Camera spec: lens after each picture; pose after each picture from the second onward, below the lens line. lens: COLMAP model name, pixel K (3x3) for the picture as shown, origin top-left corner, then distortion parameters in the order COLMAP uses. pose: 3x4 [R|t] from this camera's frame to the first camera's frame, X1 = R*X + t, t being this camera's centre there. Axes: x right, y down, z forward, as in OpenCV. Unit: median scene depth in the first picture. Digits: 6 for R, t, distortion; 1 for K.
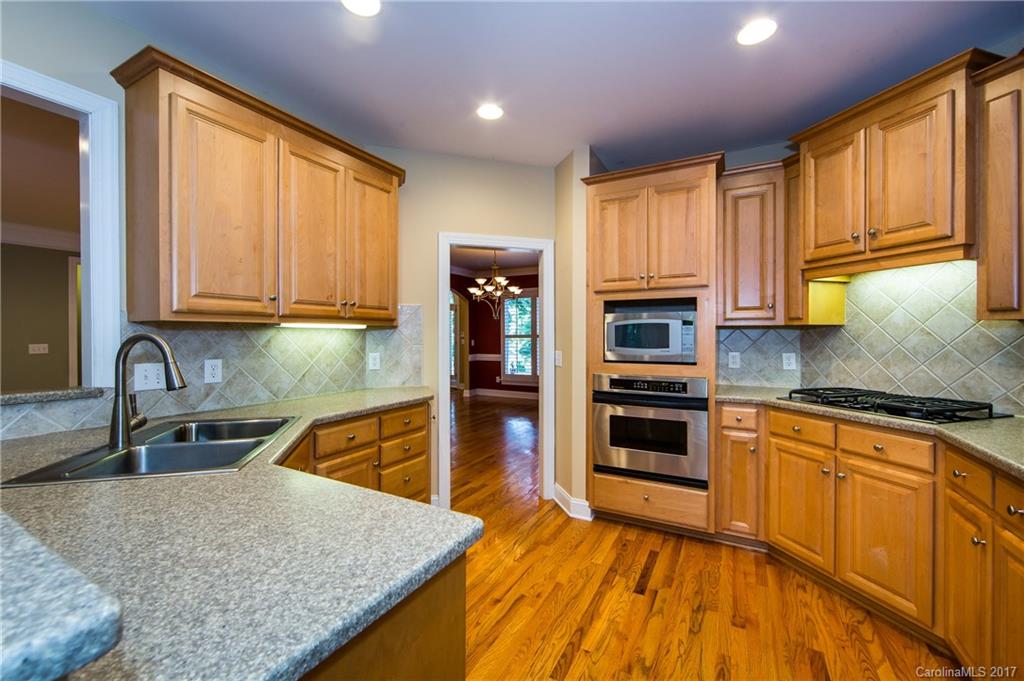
lens RADIAL K [[406.9, 0, 517.3], [0, 406.9, 337.5], [0, 0, 1]] dist [0.001035, 0.000141]
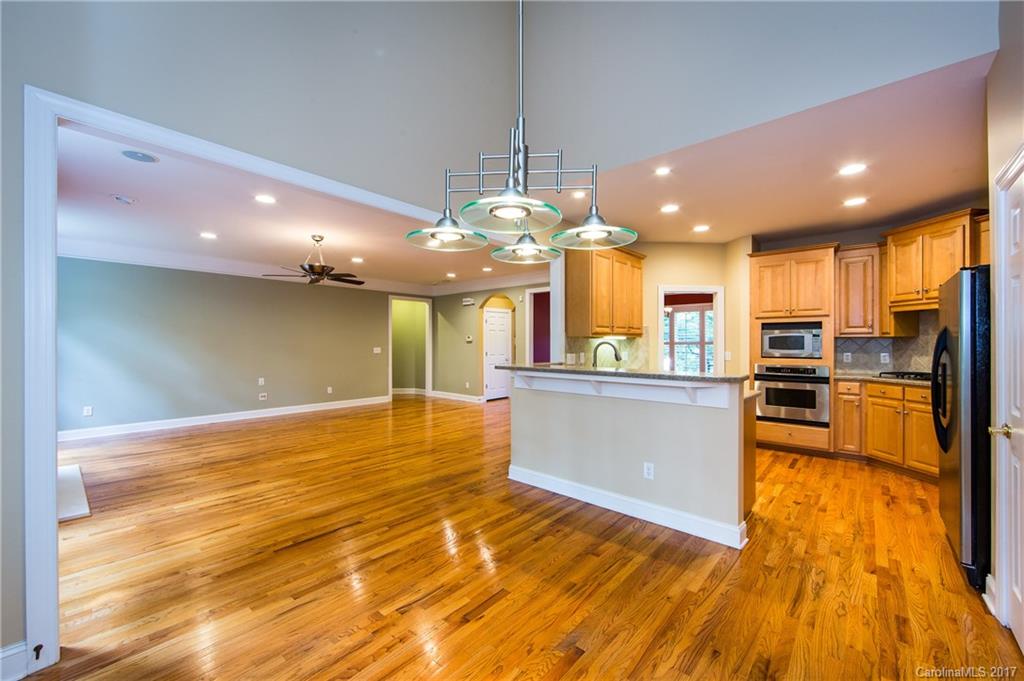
lens RADIAL K [[406.9, 0, 512.4], [0, 406.9, 342.9], [0, 0, 1]] dist [0.001035, 0.000141]
pose [[0.975934, 0.001130, -0.218065, -0.500810], [-0.002218, 0.999986, -0.004748, 0.007910], [0.218057, 0.005118, 0.975923, -1.053285]]
